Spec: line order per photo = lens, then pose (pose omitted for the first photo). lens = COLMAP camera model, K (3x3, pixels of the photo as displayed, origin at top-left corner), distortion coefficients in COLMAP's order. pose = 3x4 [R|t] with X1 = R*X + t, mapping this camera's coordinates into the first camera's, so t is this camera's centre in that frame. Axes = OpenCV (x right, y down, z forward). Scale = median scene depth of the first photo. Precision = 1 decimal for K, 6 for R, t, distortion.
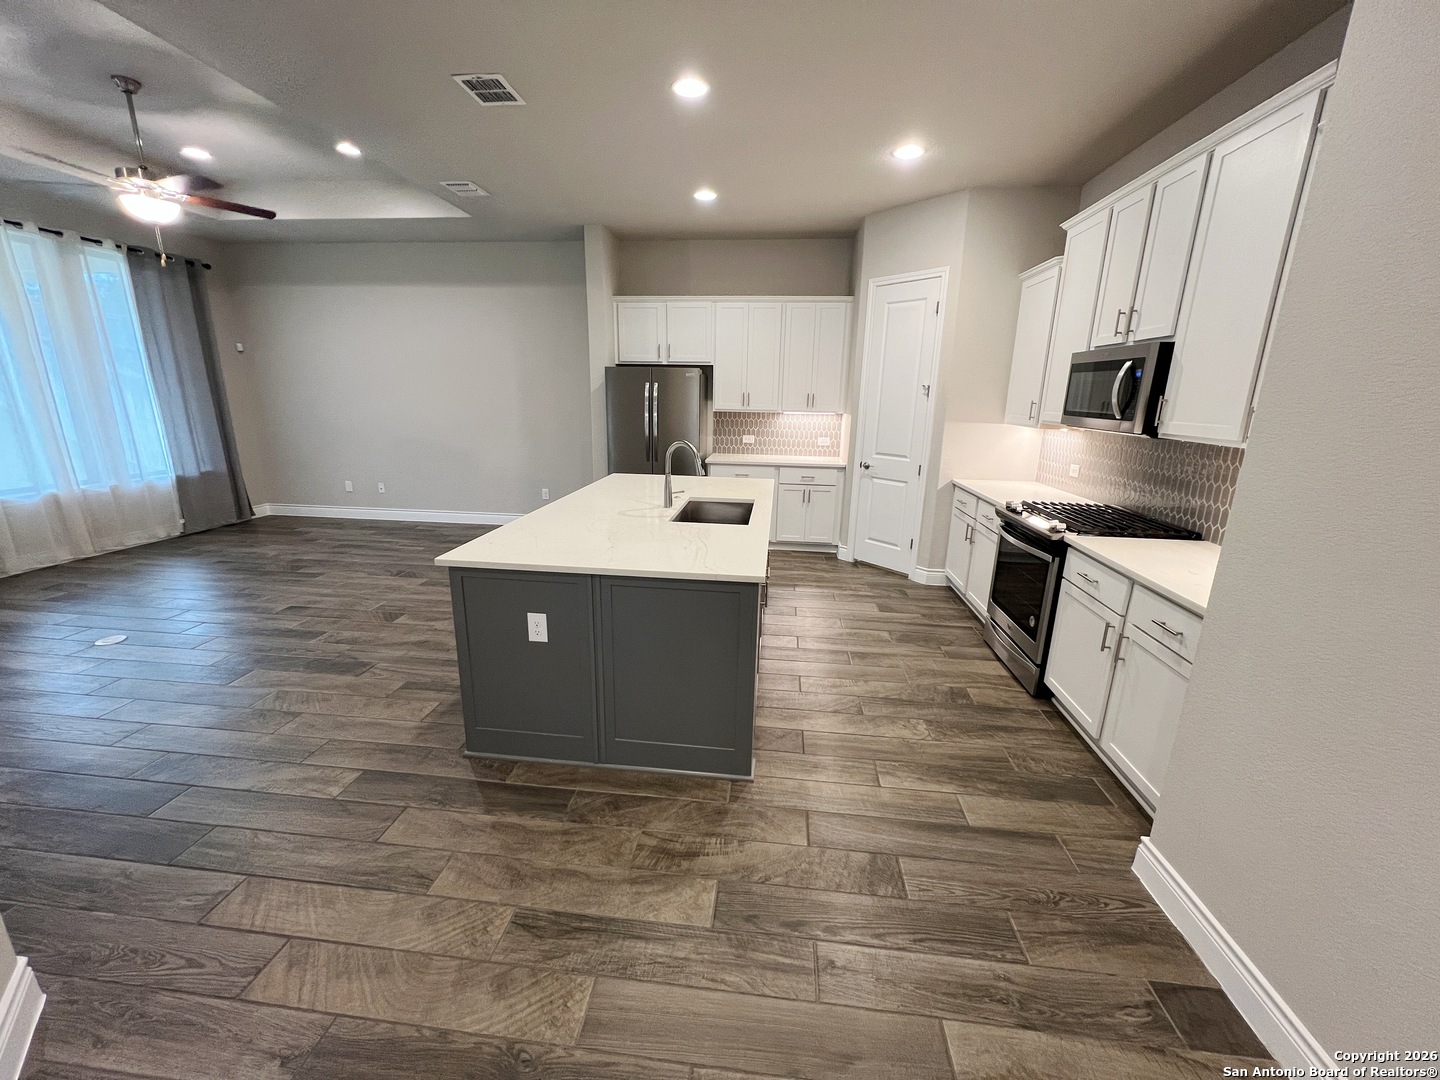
lens RADIAL K [[573.8, 0, 718.6], [0, 573.8, 539.9], [0, 0, 1]] dist [-0.002523, 0.000057]
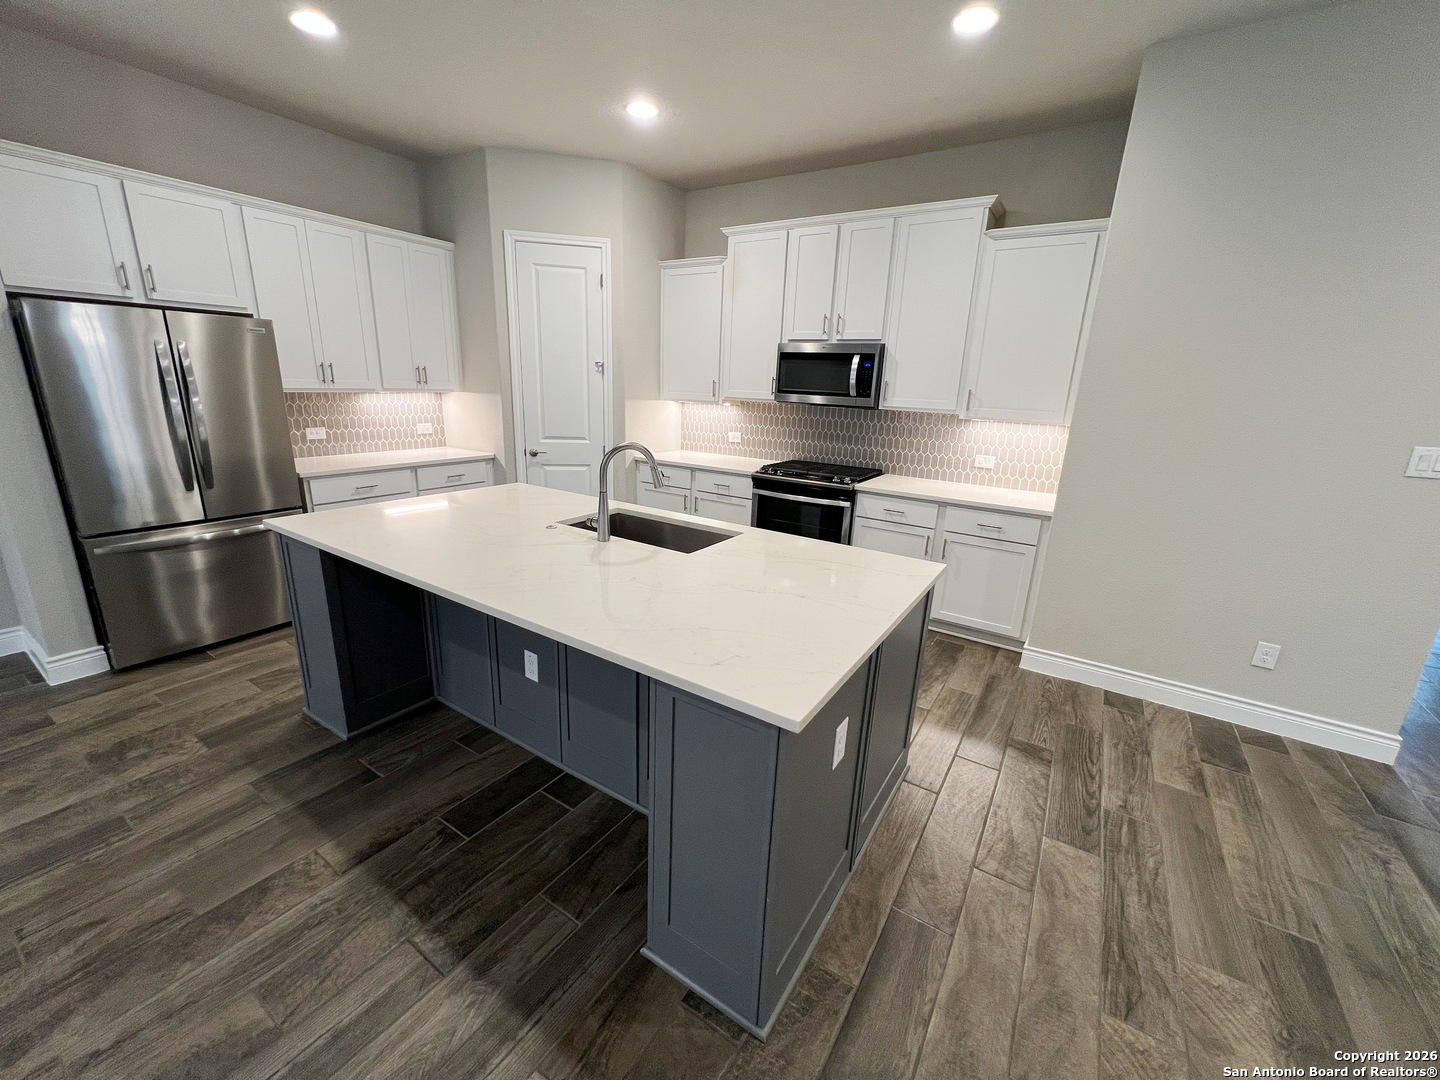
lens RADIAL K [[573.8, 0, 718.6], [0, 573.8, 539.9], [0, 0, 1]] dist [-0.002523, 0.000057]
pose [[0.454361, -0.240469, 0.857748, -0.457498], [0.194172, 0.966459, 0.168091, -0.108634], [-0.869399, 0.090176, 0.485813, 0.402140]]
